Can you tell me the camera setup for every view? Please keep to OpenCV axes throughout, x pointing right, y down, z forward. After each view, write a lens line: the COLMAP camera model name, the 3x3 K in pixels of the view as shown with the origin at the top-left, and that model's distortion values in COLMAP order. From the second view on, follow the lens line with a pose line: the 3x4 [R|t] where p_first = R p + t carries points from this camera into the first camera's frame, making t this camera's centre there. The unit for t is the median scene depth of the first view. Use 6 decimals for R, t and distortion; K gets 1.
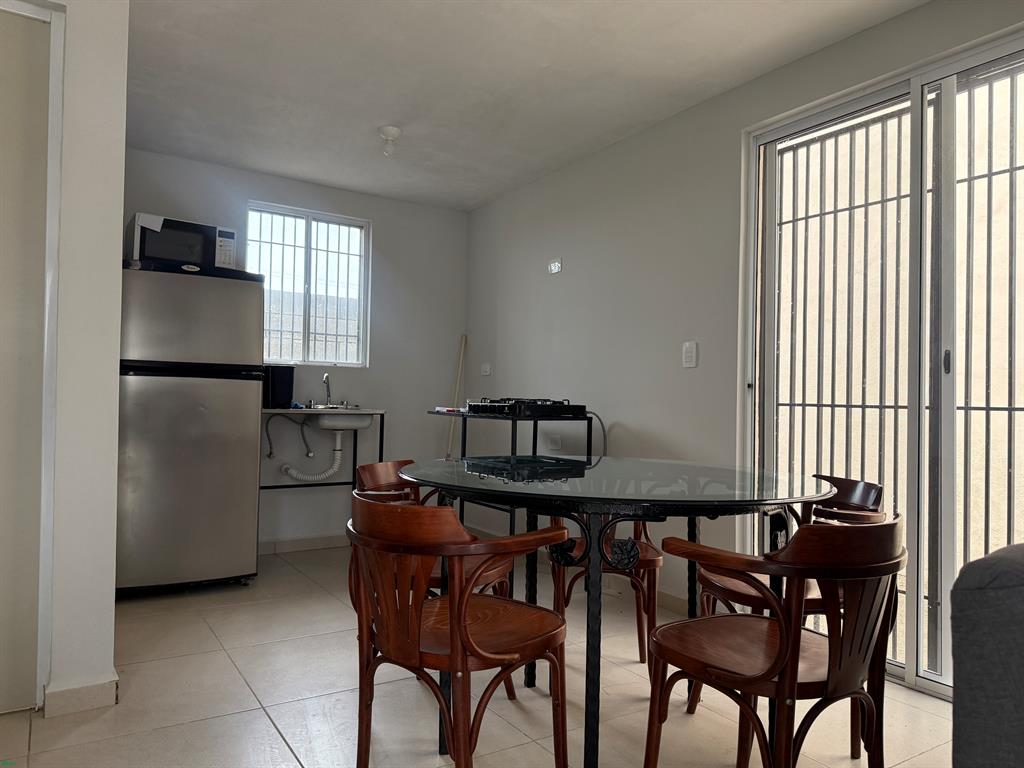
lens RADIAL K [[709.4, 0, 521.4], [0, 709.4, 383.7], [0, 0, 1]] dist [0.052809, -0.067103]
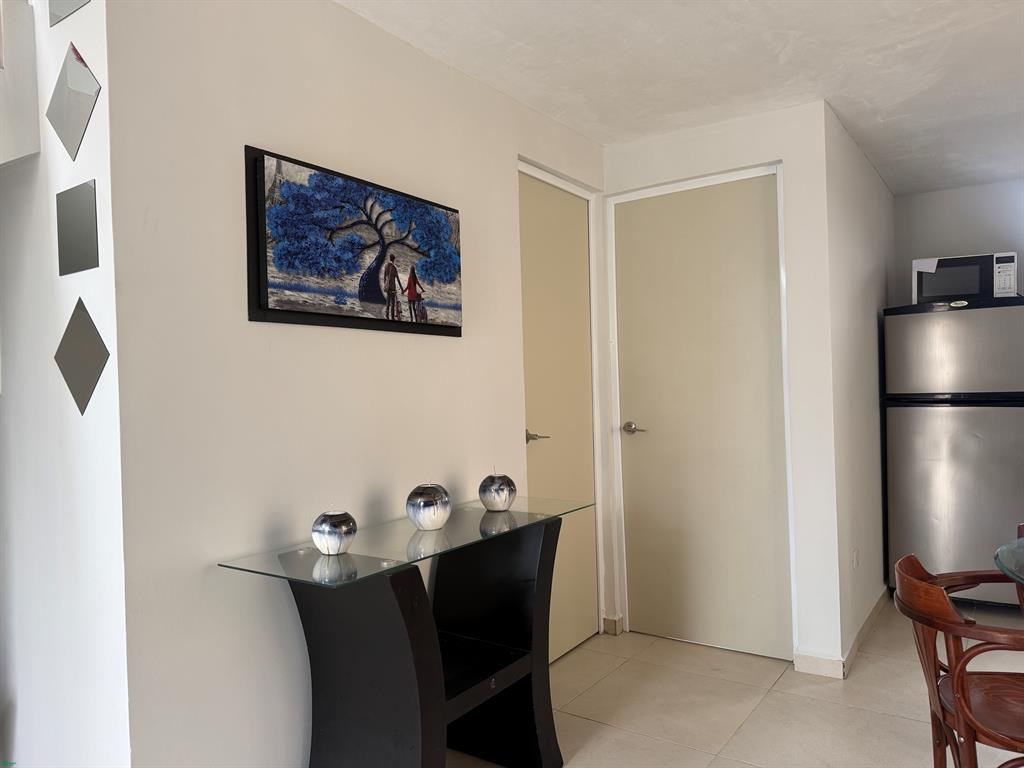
lens RADIAL K [[709.4, 0, 521.4], [0, 709.4, 383.7], [0, 0, 1]] dist [0.052809, -0.067103]
pose [[0.373773, -0.033549, -0.926913, 0.254037], [0.050589, 0.998595, -0.015743, -0.054924], [0.926140, -0.041007, 0.374945, -0.001574]]
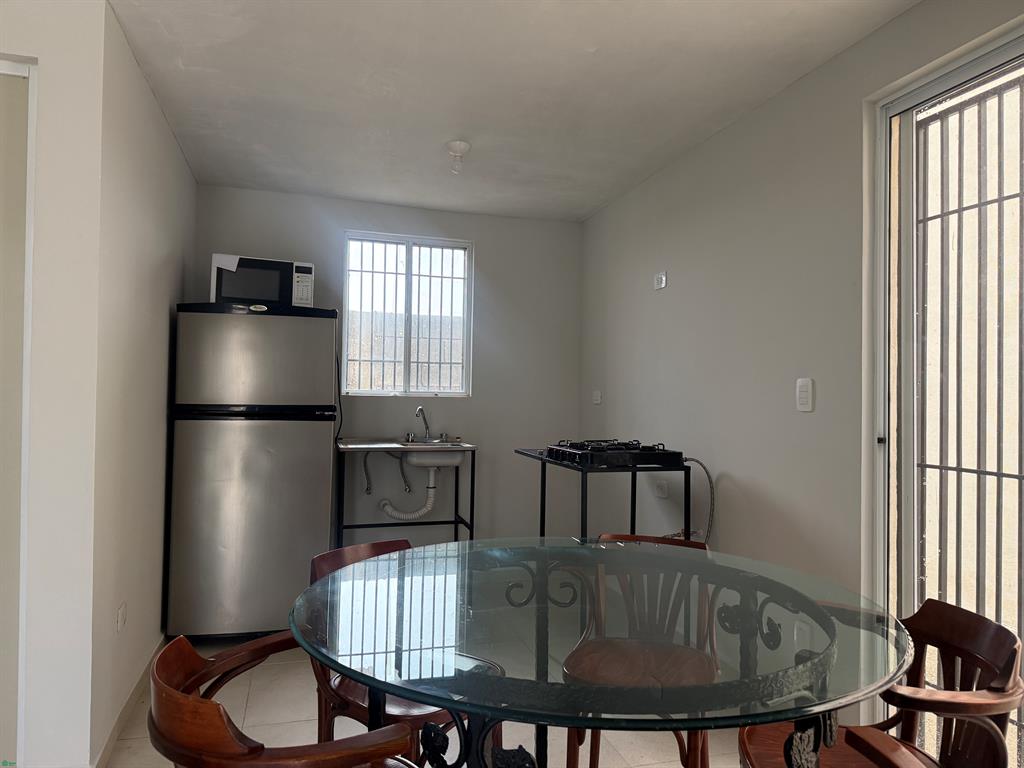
lens RADIAL K [[709.4, 0, 521.4], [0, 709.4, 383.7], [0, 0, 1]] dist [0.052809, -0.067103]
pose [[0.961073, -0.010067, -0.276112, 0.140191], [0.009505, 0.999949, -0.003374, -0.047928], [0.276132, 0.000618, 0.961119, 0.149330]]
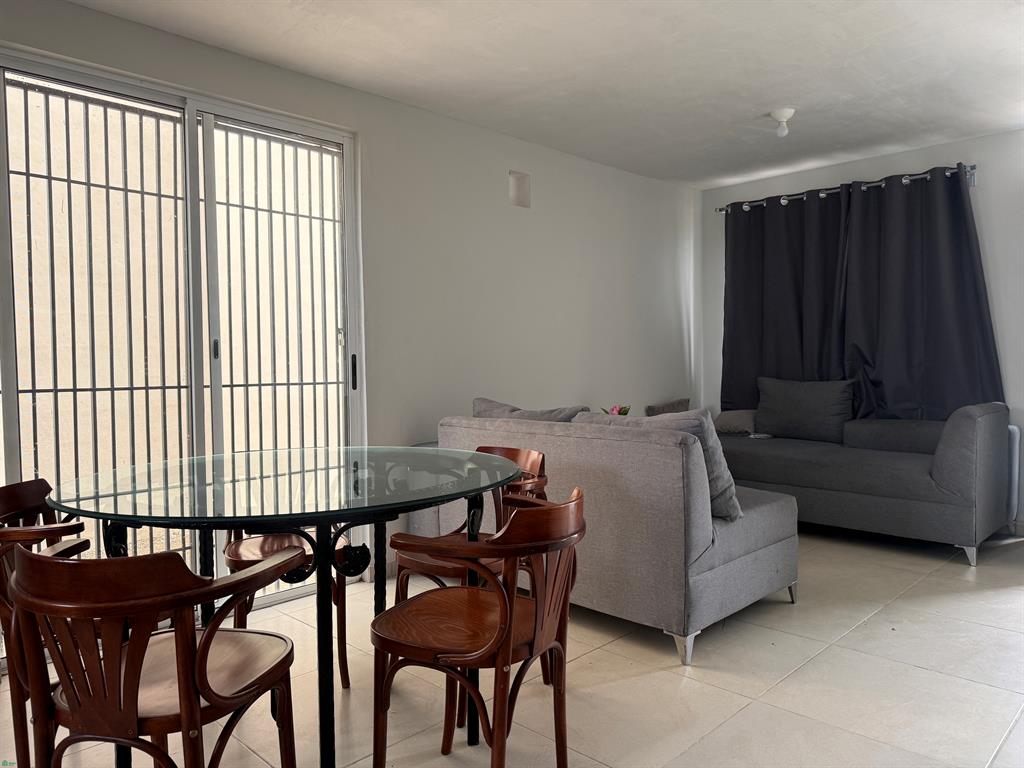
lens RADIAL K [[709.4, 0, 521.4], [0, 709.4, 383.7], [0, 0, 1]] dist [0.052809, -0.067103]
pose [[-0.201483, -0.021870, 0.979248, -0.476344], [0.001648, 0.999742, 0.022667, 0.002144], [-0.979491, 0.006181, -0.201395, 0.503060]]
